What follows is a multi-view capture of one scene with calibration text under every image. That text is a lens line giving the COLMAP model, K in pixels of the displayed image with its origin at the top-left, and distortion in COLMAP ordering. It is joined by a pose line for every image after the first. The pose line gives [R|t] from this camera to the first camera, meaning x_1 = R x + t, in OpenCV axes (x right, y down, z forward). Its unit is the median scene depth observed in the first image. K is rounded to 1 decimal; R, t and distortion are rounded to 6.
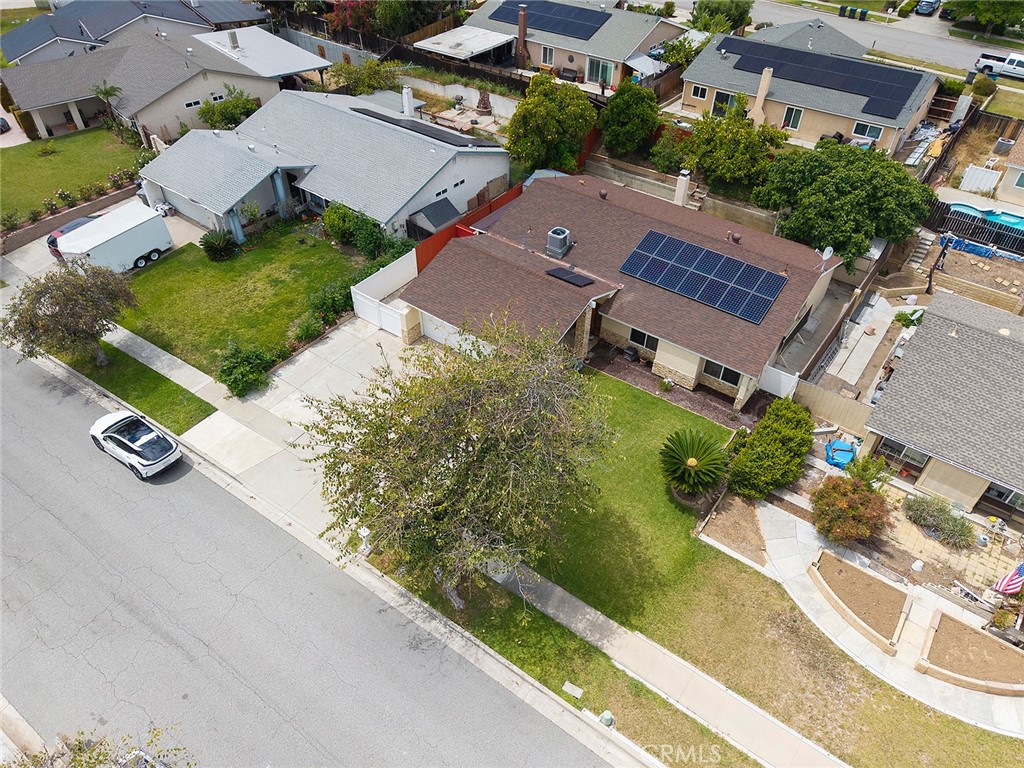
lens RADIAL K [[681.2, 0, 512.6], [0, 681.2, 385.8], [0, 0, 1]] dist [0.017183, -0.013716]
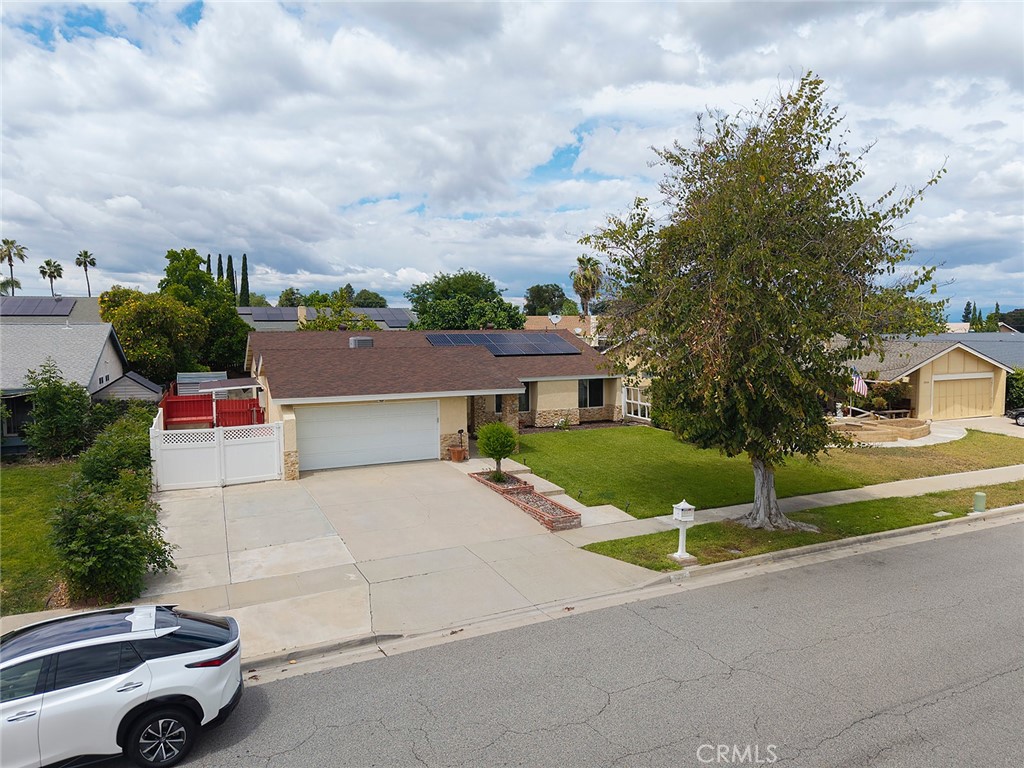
lens RADIAL K [[681.2, 0, 512.6], [0, 681.2, 385.8], [0, 0, 1]] dist [0.017183, -0.013716]
pose [[0.480249, -0.086215, 0.872885, -0.524656], [0.601481, 0.756696, -0.256187, 0.129815], [-0.638422, 0.648057, 0.415259, 0.514819]]
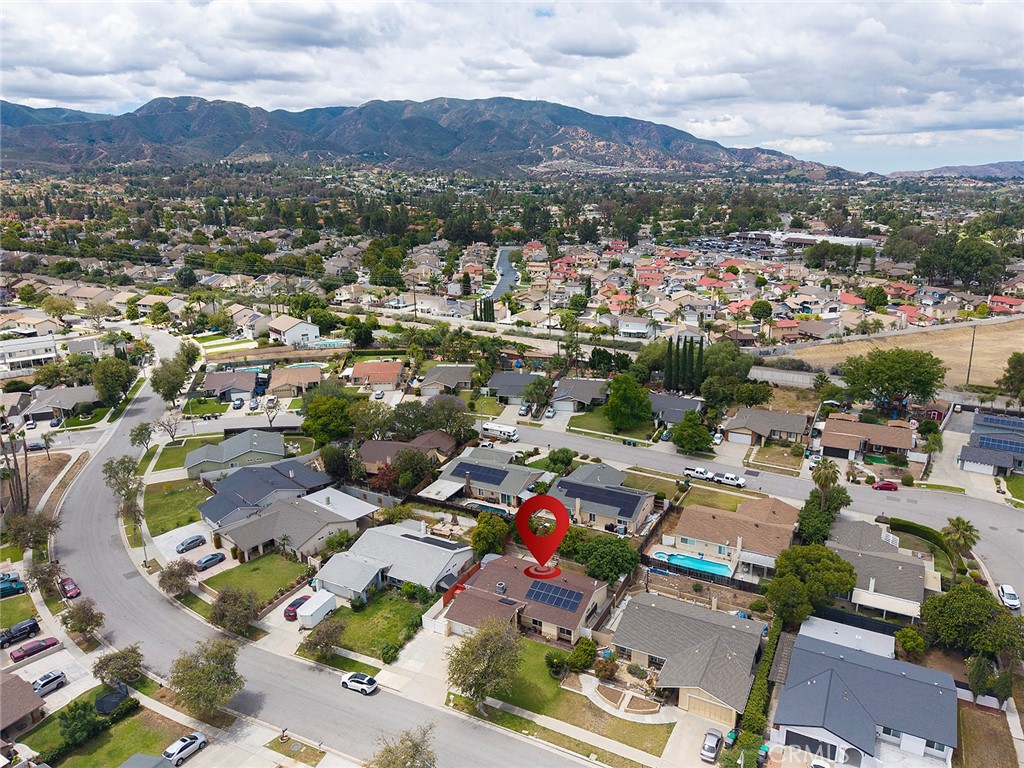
lens RADIAL K [[707.2, 0, 512.5], [0, 707.2, 364.0], [0, 0, 1]] dist [0.101534, -0.229273]
pose [[0.987862, -0.067611, 0.139848, -0.196045], [0.124257, 0.884214, -0.450251, 0.244973], [-0.093214, 0.462163, 0.881882, -1.672015]]
